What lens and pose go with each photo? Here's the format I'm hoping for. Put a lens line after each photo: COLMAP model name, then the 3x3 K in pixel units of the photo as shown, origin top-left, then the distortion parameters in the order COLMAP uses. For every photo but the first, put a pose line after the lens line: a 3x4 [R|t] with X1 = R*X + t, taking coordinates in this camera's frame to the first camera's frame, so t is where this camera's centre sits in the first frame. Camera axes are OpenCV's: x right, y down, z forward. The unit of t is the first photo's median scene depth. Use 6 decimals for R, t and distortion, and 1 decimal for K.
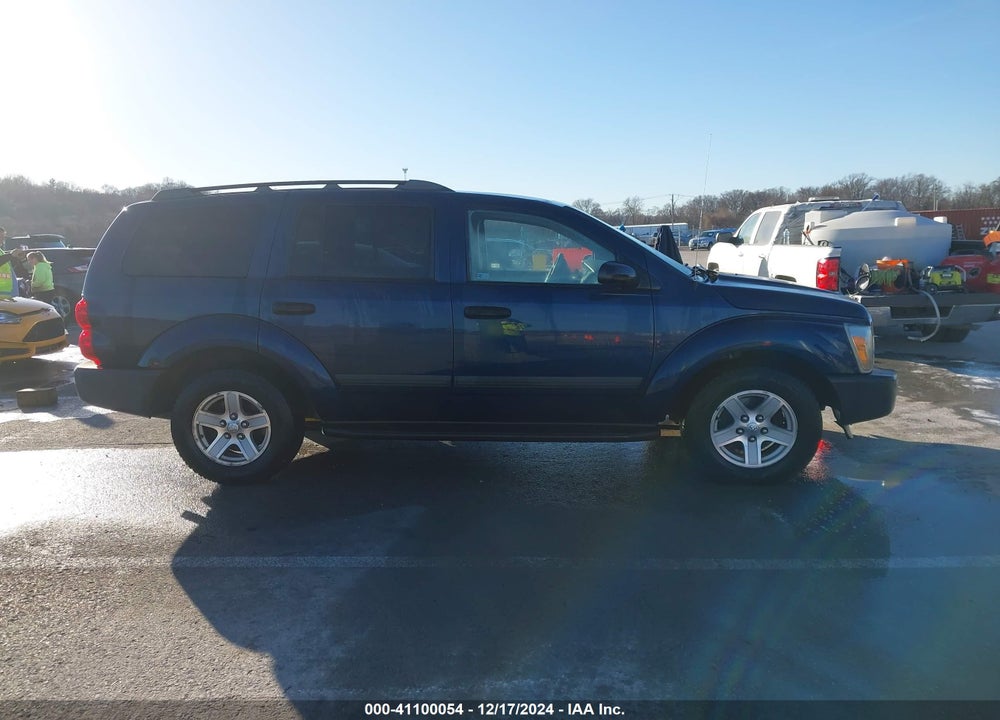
lens RADIAL K [[821.8, 0, 494.1], [0, 821.8, 389.6], [0, 0, 1]] dist [0.047102, -0.001882]
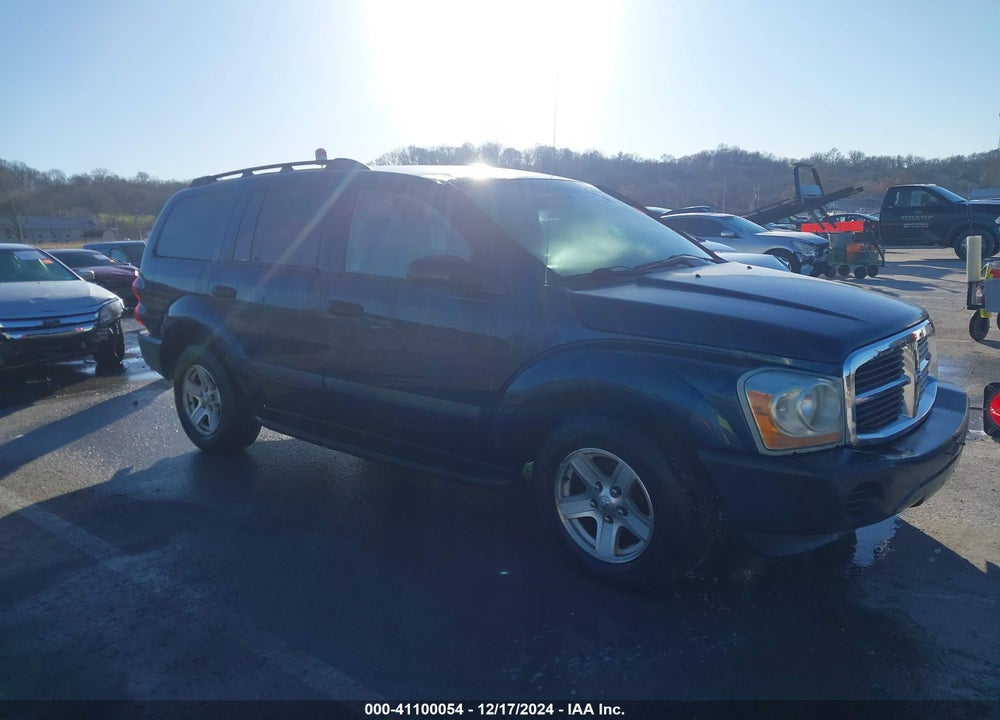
lens RADIAL K [[797.3, 0, 500.5], [0, 797.3, 404.0], [0, 0, 1]] dist [0.056523, -0.103502]
pose [[0.789953, 0.139468, -0.597095, 0.600107], [-0.099103, 0.990026, 0.100135, -0.088820], [0.605105, -0.019928, 0.795896, 0.401486]]
